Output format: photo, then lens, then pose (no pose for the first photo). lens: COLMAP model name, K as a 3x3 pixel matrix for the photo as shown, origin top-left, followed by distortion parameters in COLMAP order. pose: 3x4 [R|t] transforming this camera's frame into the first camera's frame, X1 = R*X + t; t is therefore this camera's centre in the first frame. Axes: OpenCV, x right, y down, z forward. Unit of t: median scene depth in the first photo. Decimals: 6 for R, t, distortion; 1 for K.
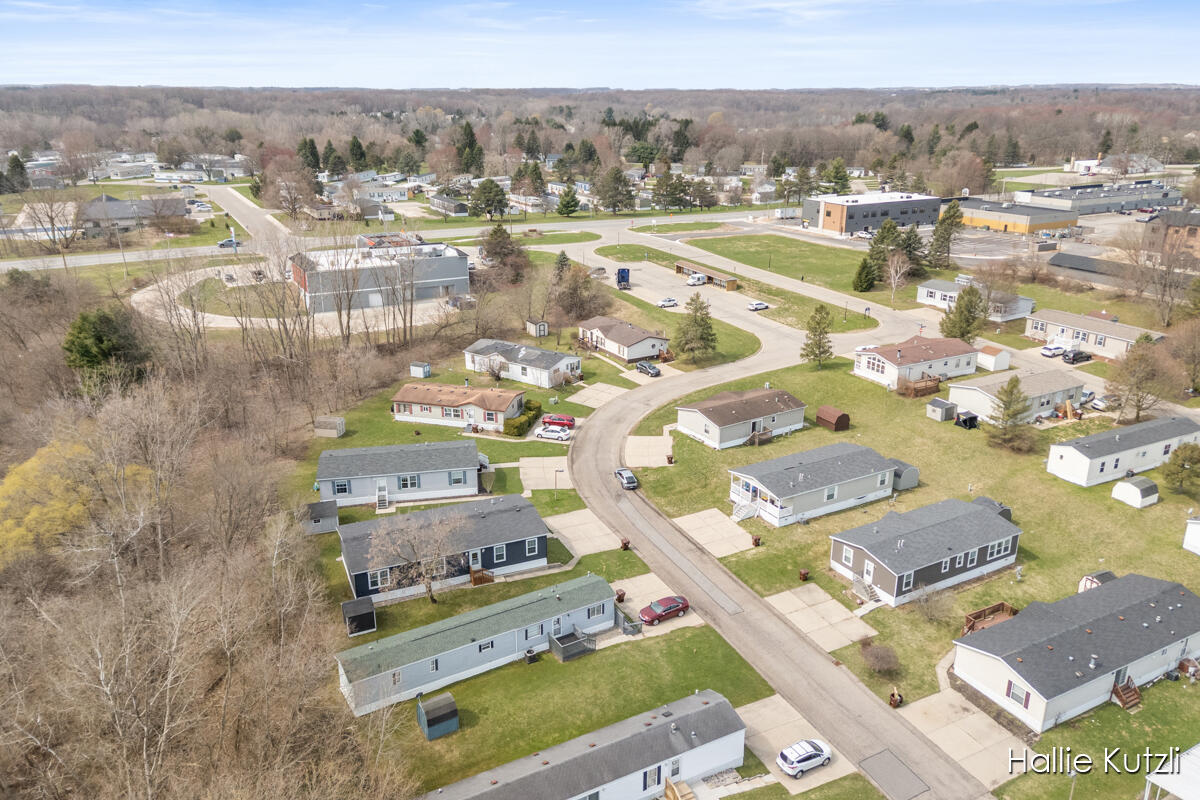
lens RADIAL K [[880.0, 0, 602.1], [0, 880.0, 392.7], [0, 0, 1]] dist [0.086672, -0.074522]
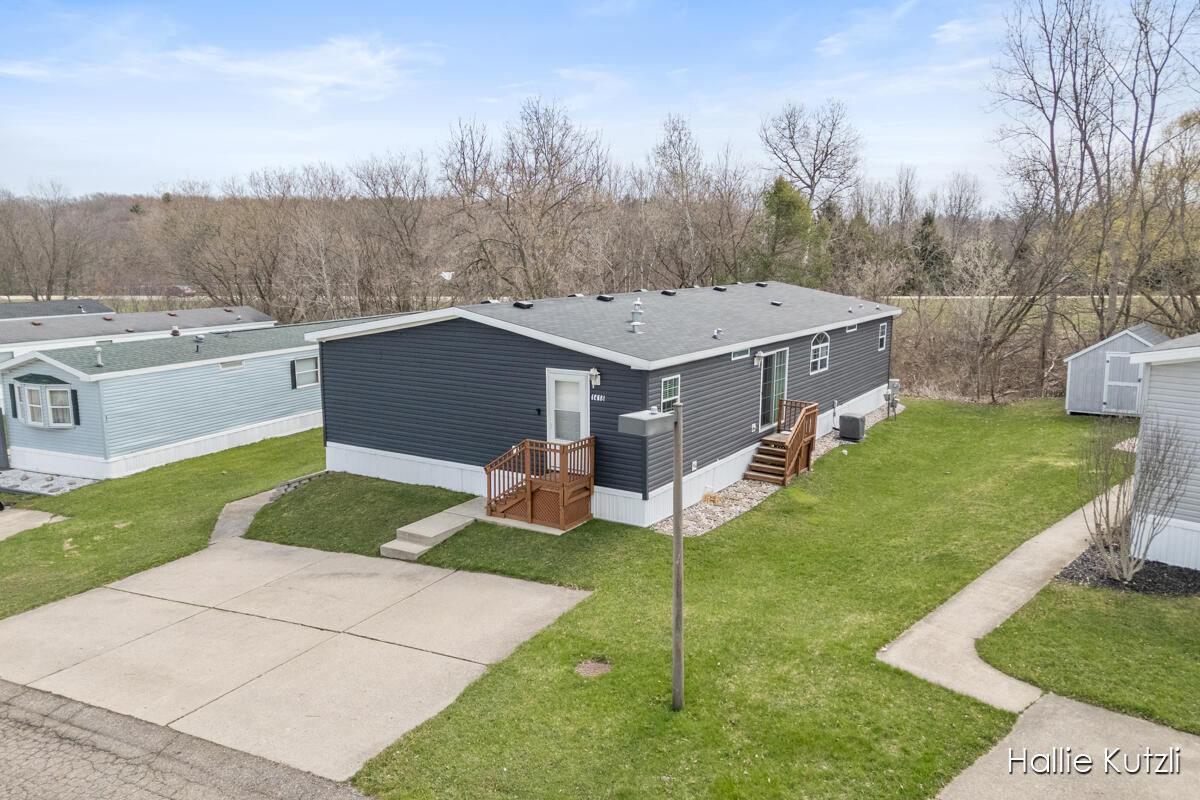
lens RADIAL K [[880.0, 0, 602.1], [0, 880.0, 392.7], [0, 0, 1]] dist [0.086672, -0.074522]
pose [[-0.825277, 0.092594, -0.557086, 0.010859], [-0.181466, 0.890670, 0.416866, 0.038224], [0.534779, 0.445122, -0.718246, 0.911670]]
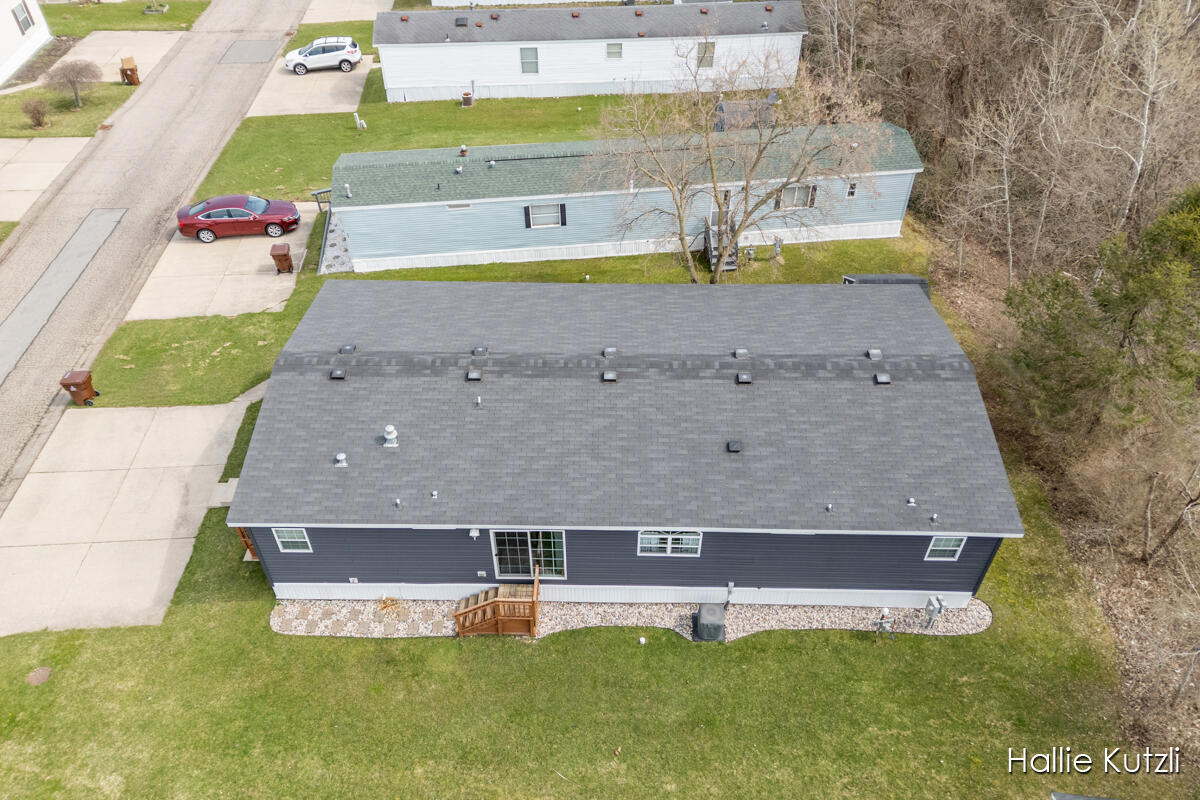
lens RADIAL K [[880.0, 0, 602.1], [0, 880.0, 392.7], [0, 0, 1]] dist [0.086672, -0.074522]
pose [[-0.912428, -0.275972, 0.302183, -0.193005], [0.132991, 0.498372, 0.856702, -0.064407], [-0.387025, 0.821867, -0.418027, 0.834155]]
